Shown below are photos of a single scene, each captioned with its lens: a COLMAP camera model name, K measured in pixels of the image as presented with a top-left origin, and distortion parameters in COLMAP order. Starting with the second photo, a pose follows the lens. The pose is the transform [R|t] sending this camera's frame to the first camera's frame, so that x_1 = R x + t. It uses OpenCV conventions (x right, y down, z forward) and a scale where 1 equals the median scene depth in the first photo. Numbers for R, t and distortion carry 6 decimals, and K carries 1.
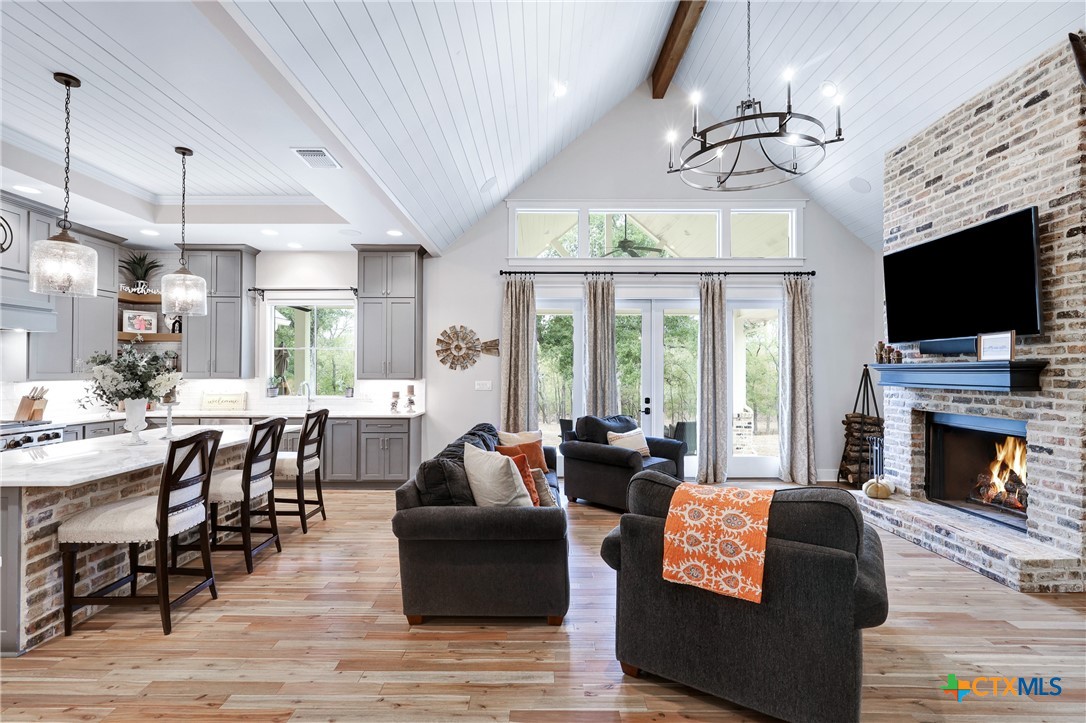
lens RADIAL K [[504.4, 0, 556.6], [0, 504.4, 364.5], [0, 0, 1]] dist [0.001474, 0.000523]
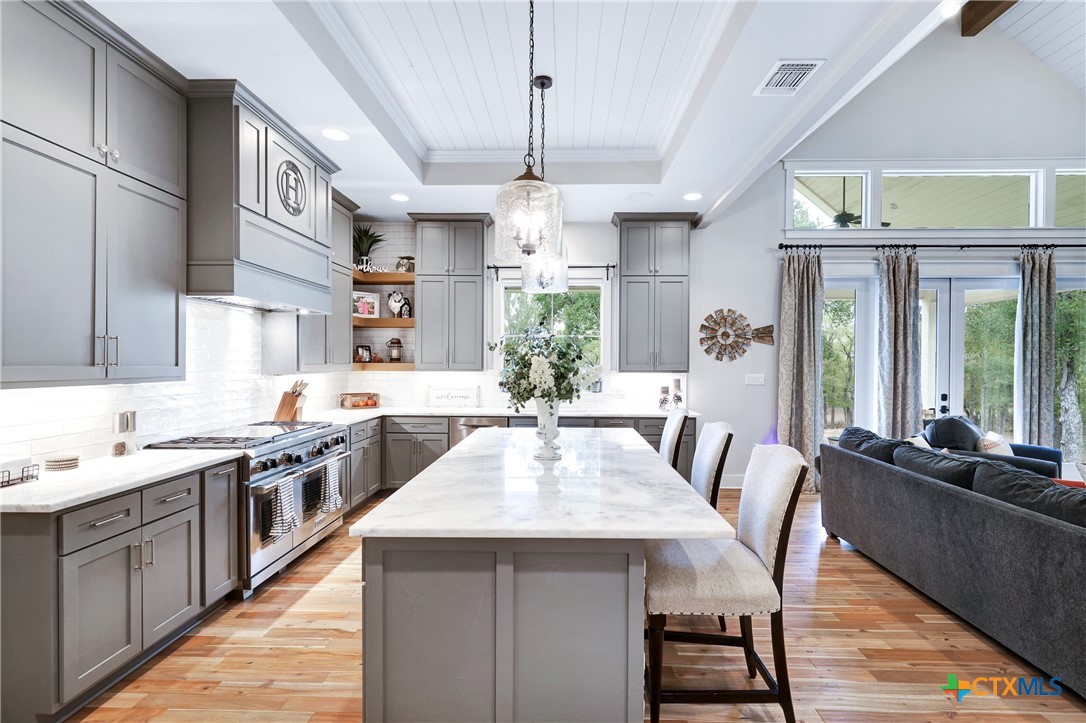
lens RADIAL K [[510.3, 0, 570.7], [0, 510.3, 368.3], [0, 0, 1]] dist [0.001470, -0.000107]
pose [[0.999785, 0.001817, -0.020678, -0.649764], [-0.001258, 0.999633, 0.027048, 0.000074], [0.020720, -0.027017, 0.999420, 0.190556]]
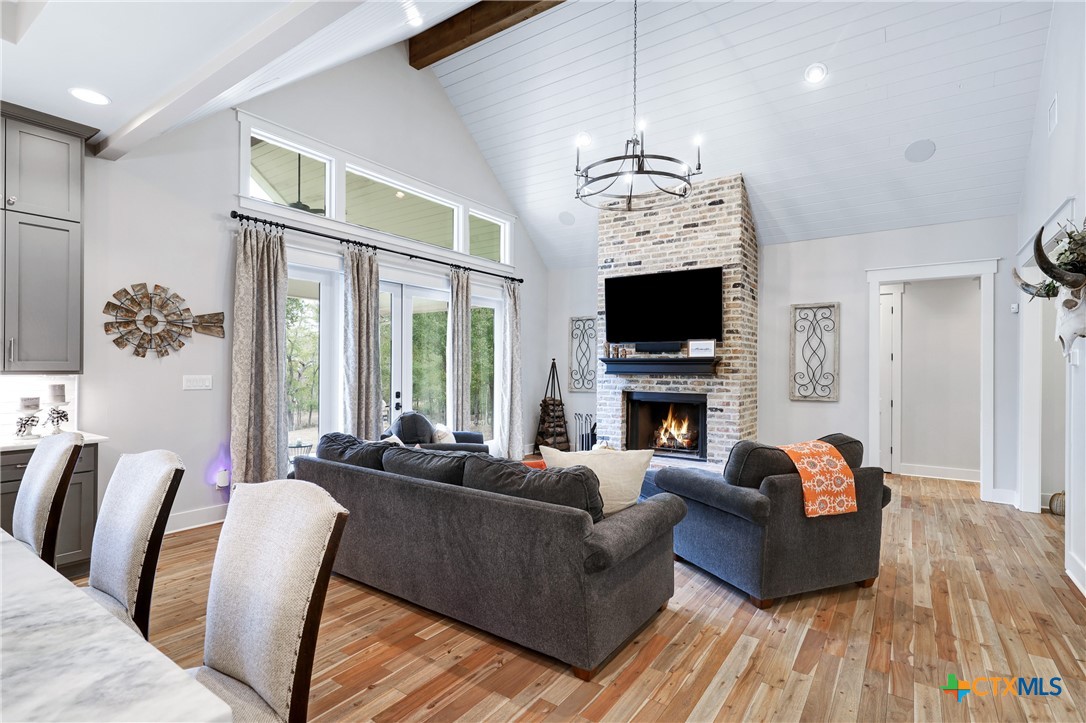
lens RADIAL K [[504.4, 0, 543.9], [0, 504.4, 367.7], [0, 0, 1]] dist [0.000792, -0.000192]
pose [[0.582179, 0.001379, 0.813060, -0.610715], [-0.014887, 0.999849, 0.008963, 0.015958], [-0.812925, -0.017322, 0.582111, 0.386676]]
